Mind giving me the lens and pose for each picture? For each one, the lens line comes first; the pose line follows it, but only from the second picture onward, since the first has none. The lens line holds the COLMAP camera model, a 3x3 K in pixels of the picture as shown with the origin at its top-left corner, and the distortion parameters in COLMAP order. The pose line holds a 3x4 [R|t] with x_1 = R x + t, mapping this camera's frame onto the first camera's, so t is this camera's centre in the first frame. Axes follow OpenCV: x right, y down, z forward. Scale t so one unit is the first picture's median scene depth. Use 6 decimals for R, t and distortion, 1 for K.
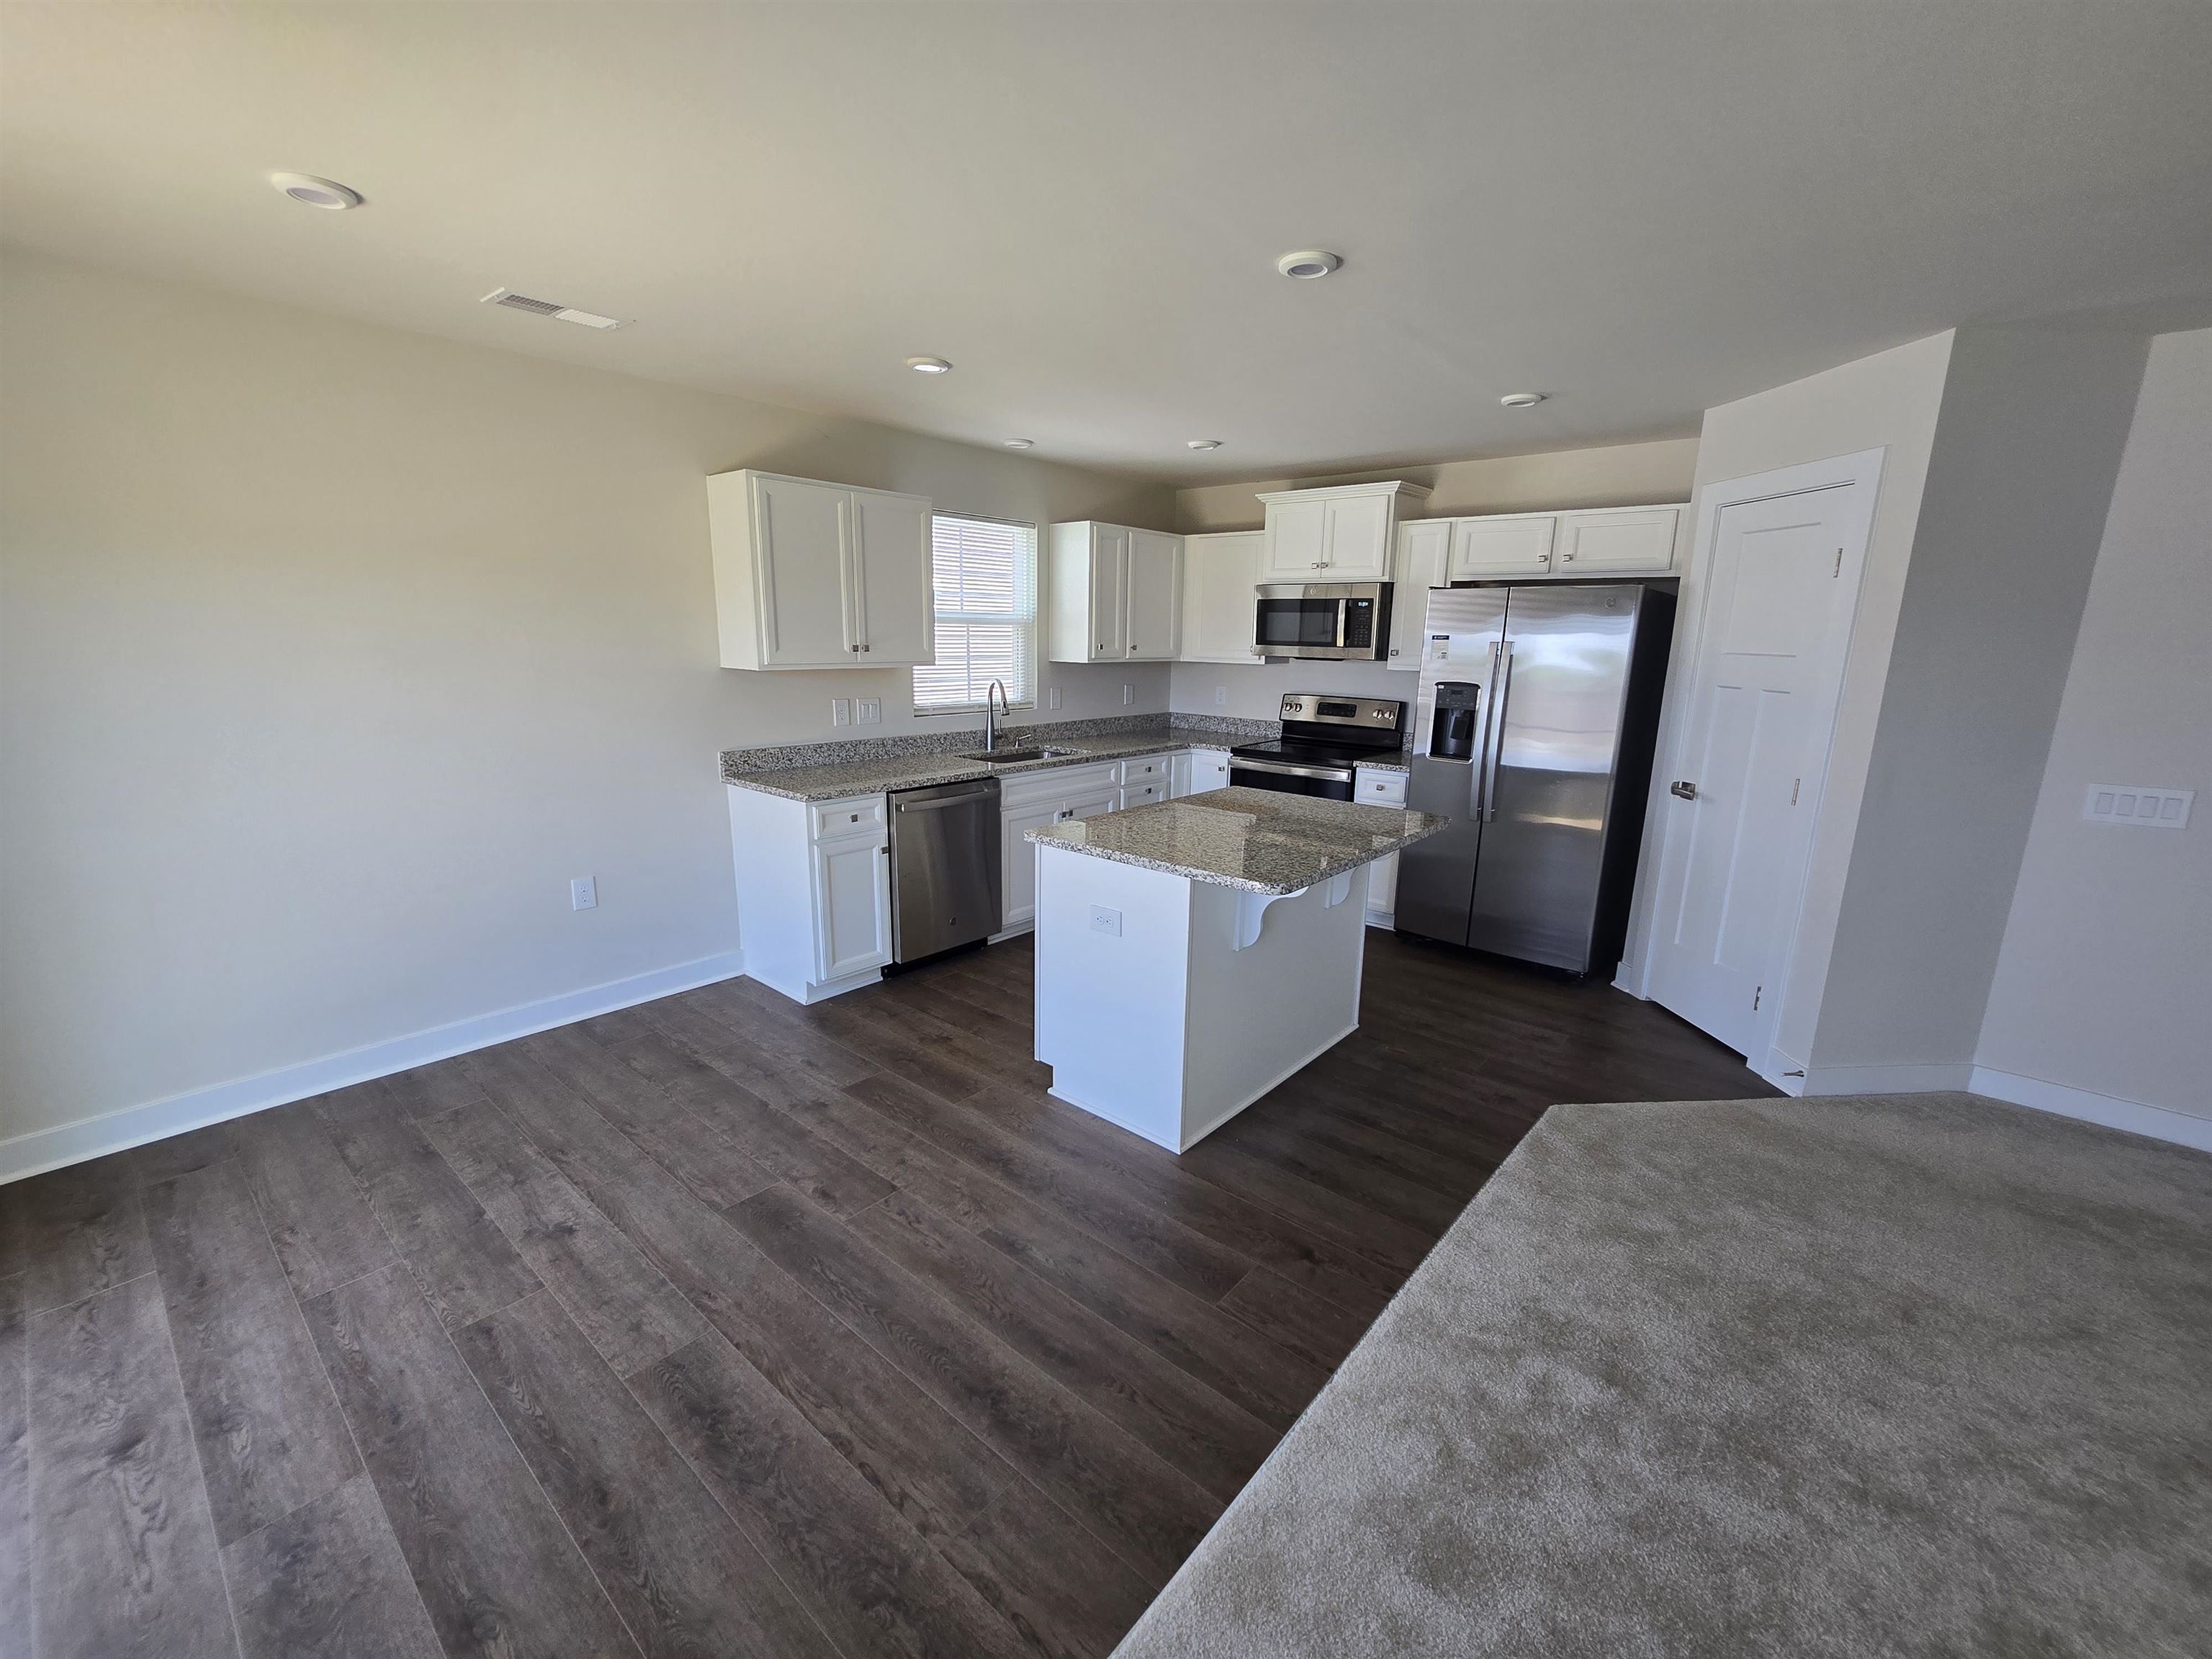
lens RADIAL K [[904.2, 0, 1099.1], [0, 904.2, 847.0], [0, 0, 1]] dist [-0.004789, 0.000683]
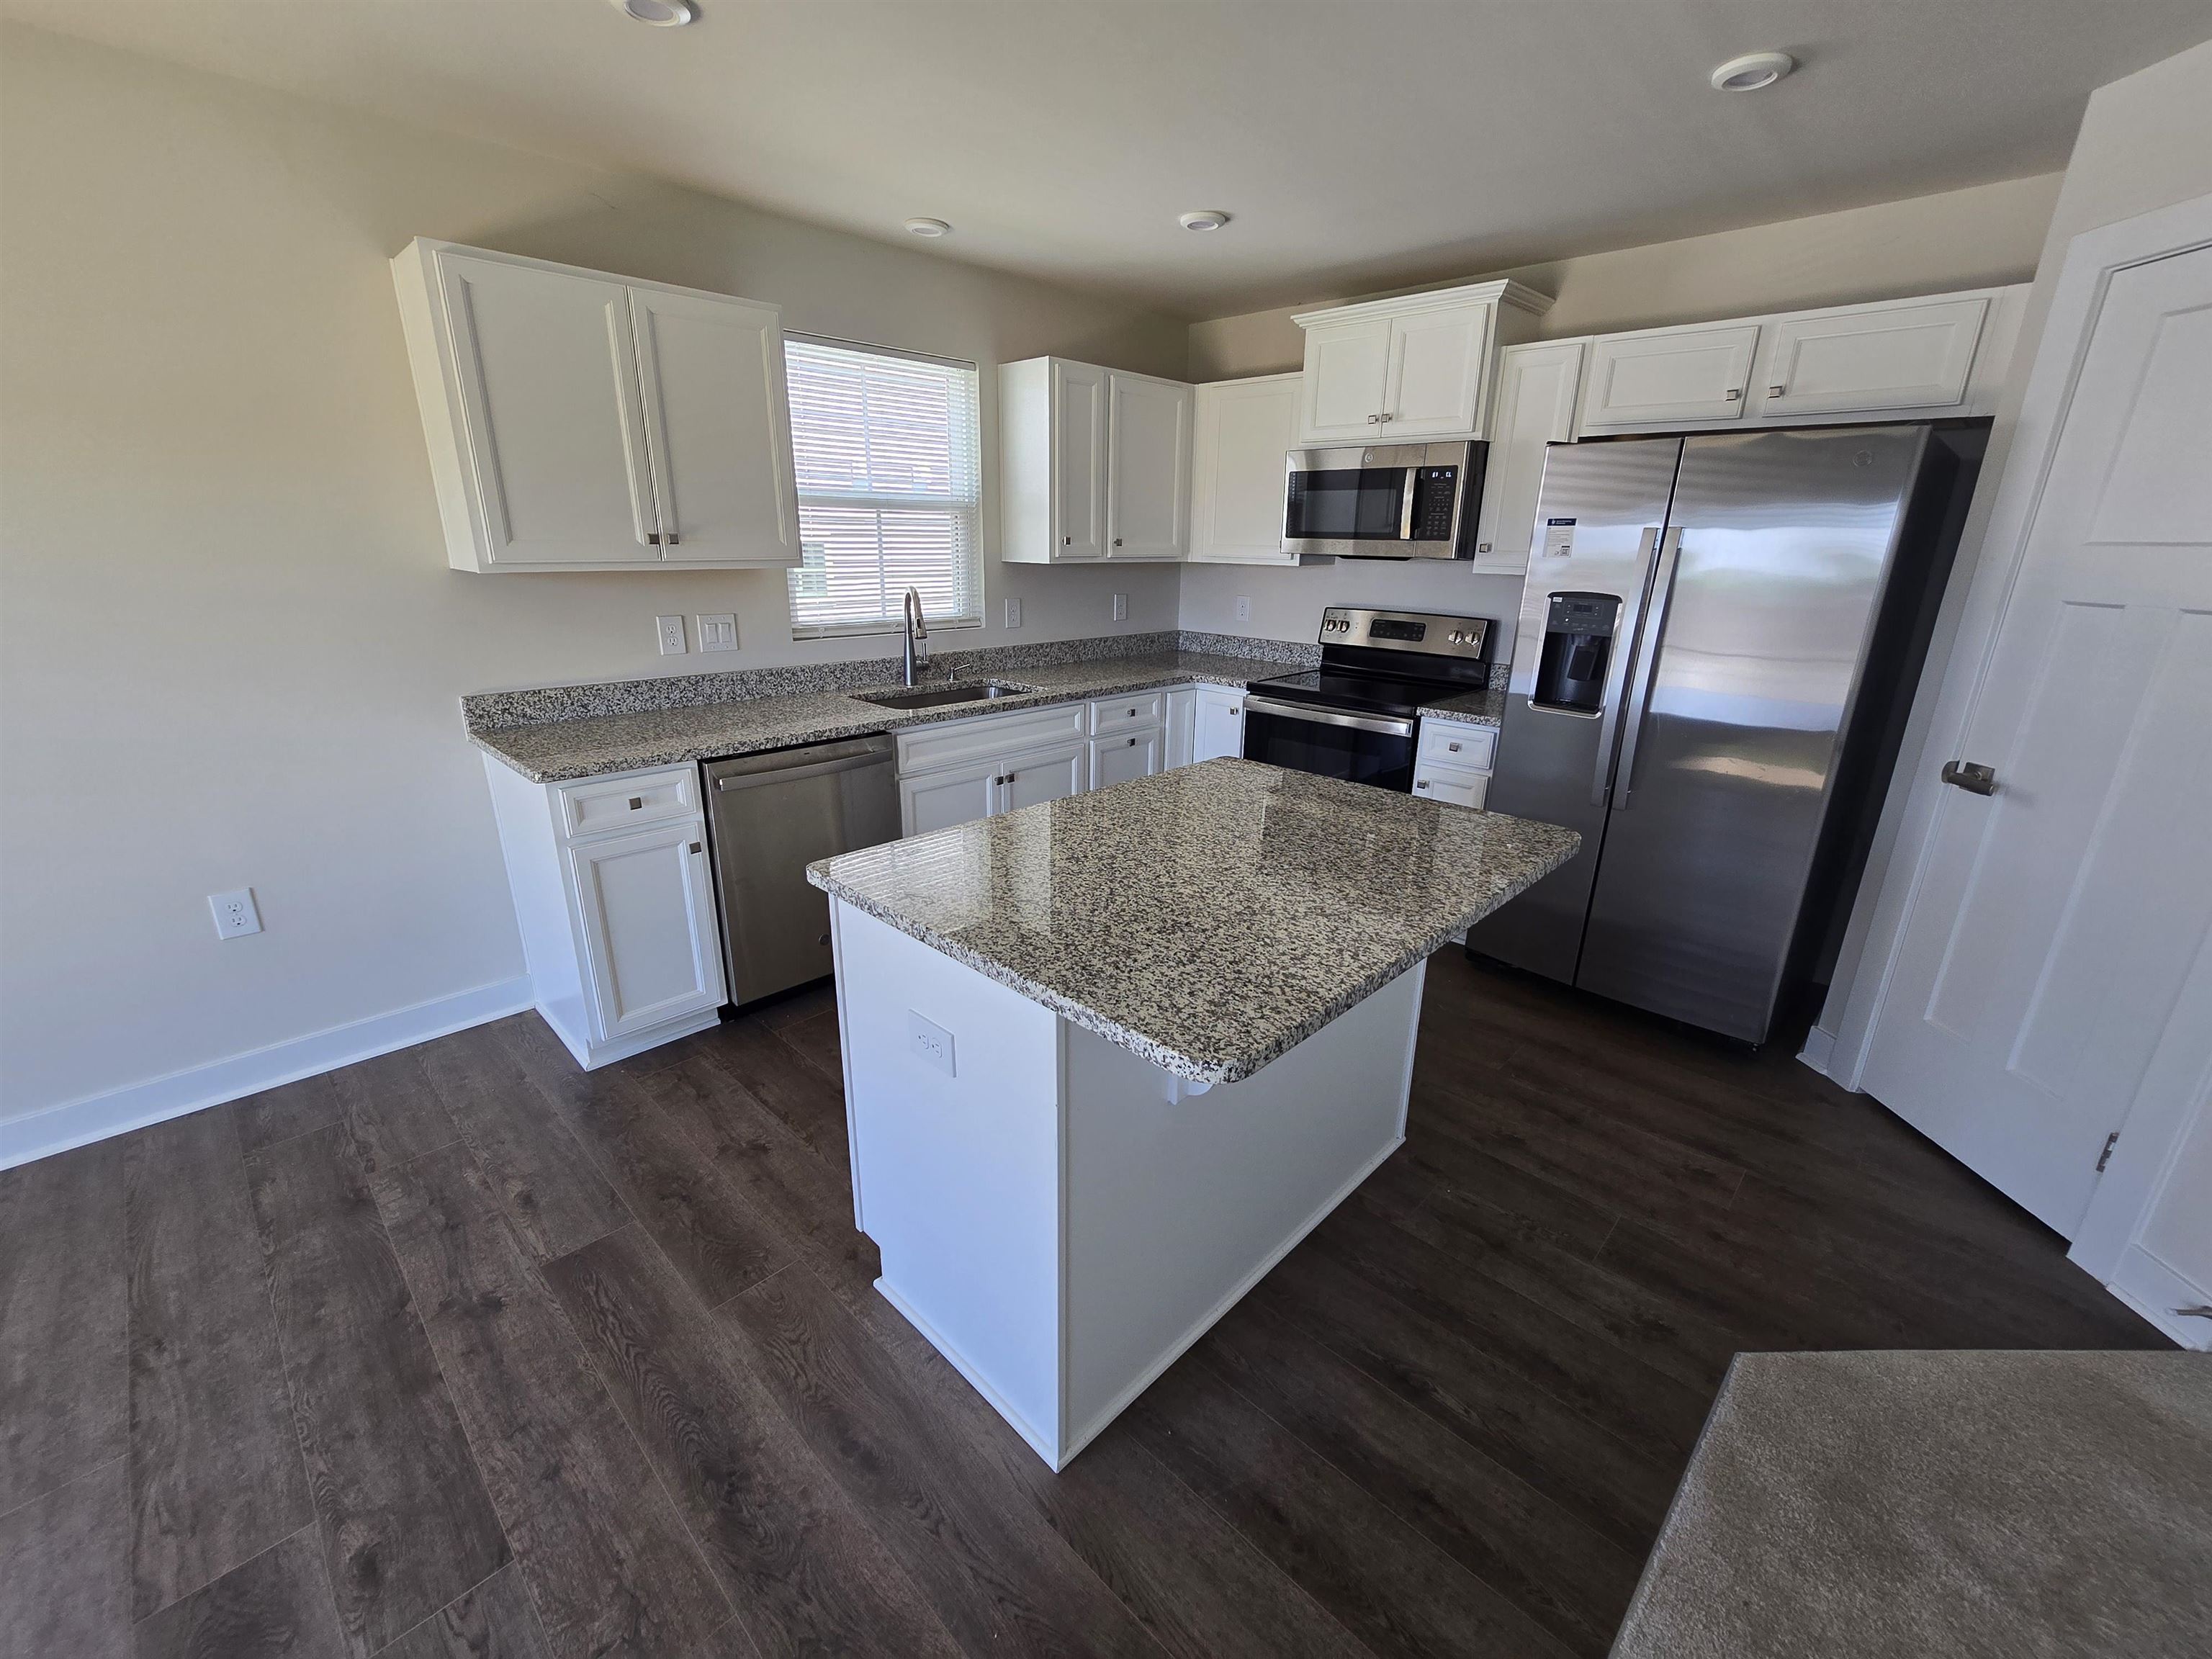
lens RADIAL K [[904.2, 0, 1106.5], [0, 904.2, 834.4], [0, 0, 1]] dist [-0.004789, 0.000683]
pose [[0.998163, 0.017517, -0.057990, 0.101519], [-0.012472, 0.996195, 0.086254, -0.065931], [0.059280, -0.085373, 0.994584, 0.344258]]
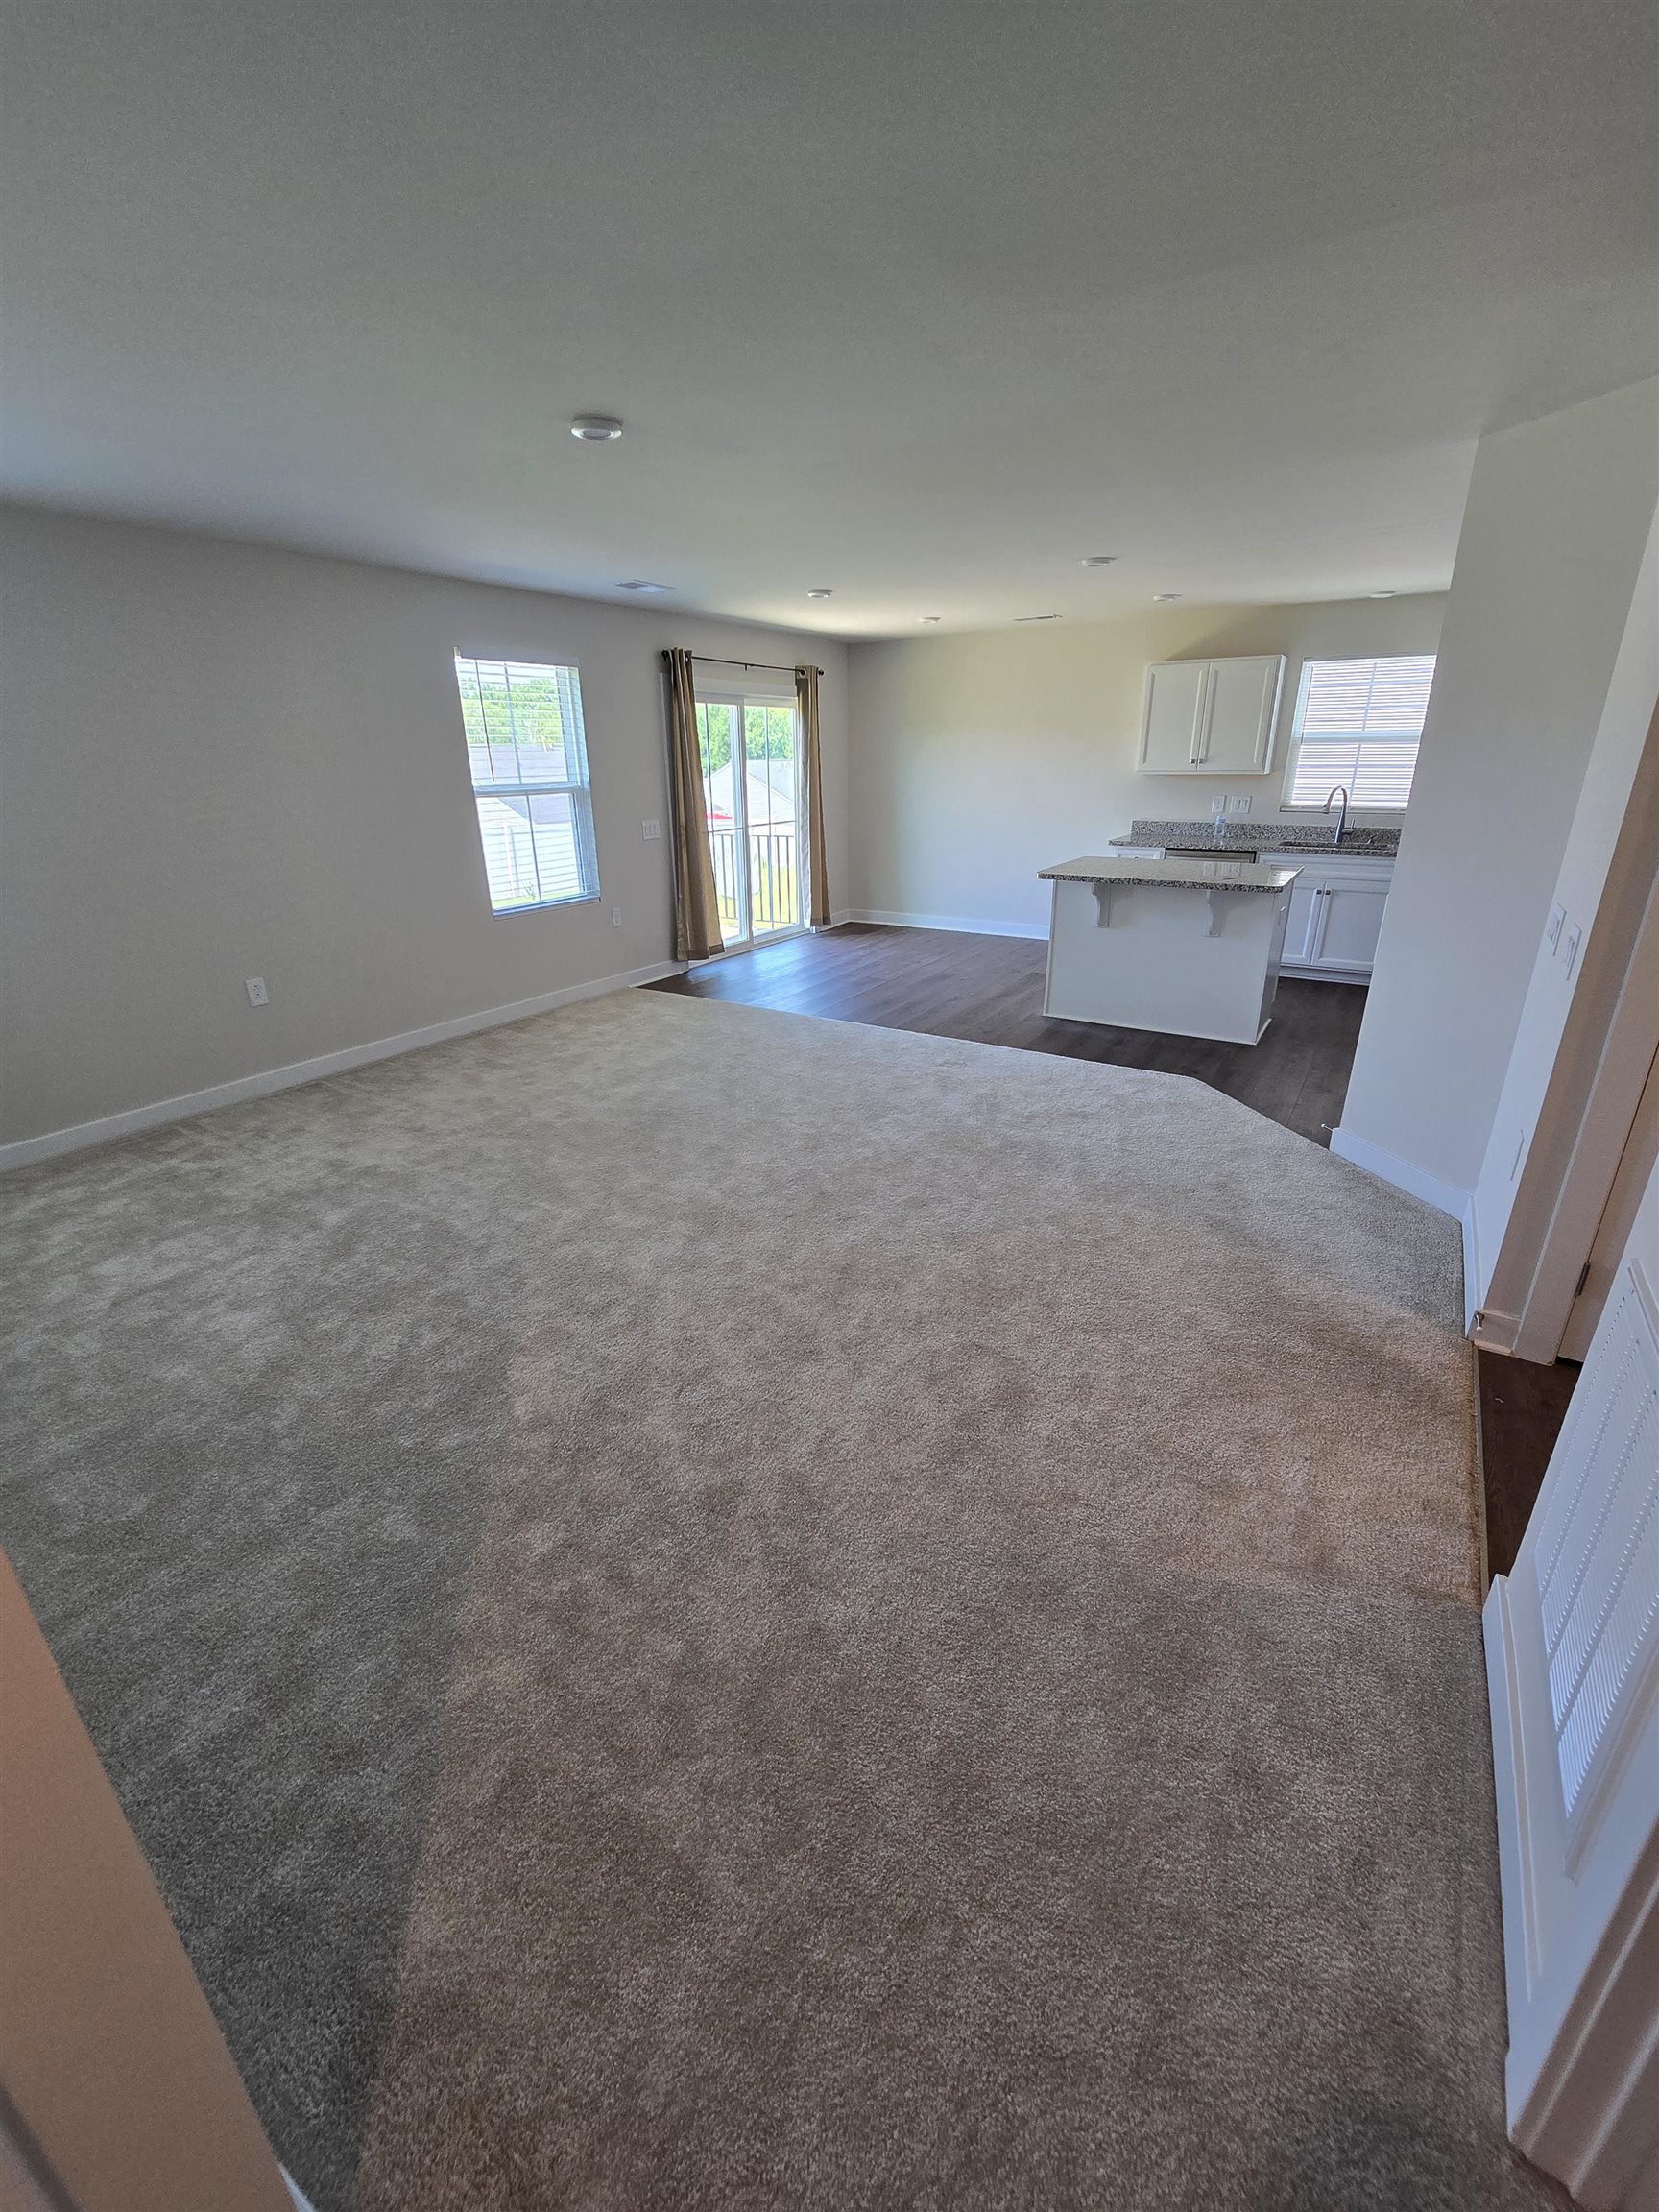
lens RADIAL K [[904.2, 0, 832.0], [0, 904.2, 1094.5], [0, 0, 1]] dist [-0.004789, 0.000683]
pose [[0.142100, 0.326870, -0.934325, 1.386901], [-0.222321, 0.930327, 0.291659, 0.013947], [0.964563, 0.166276, 0.204869, 0.115950]]
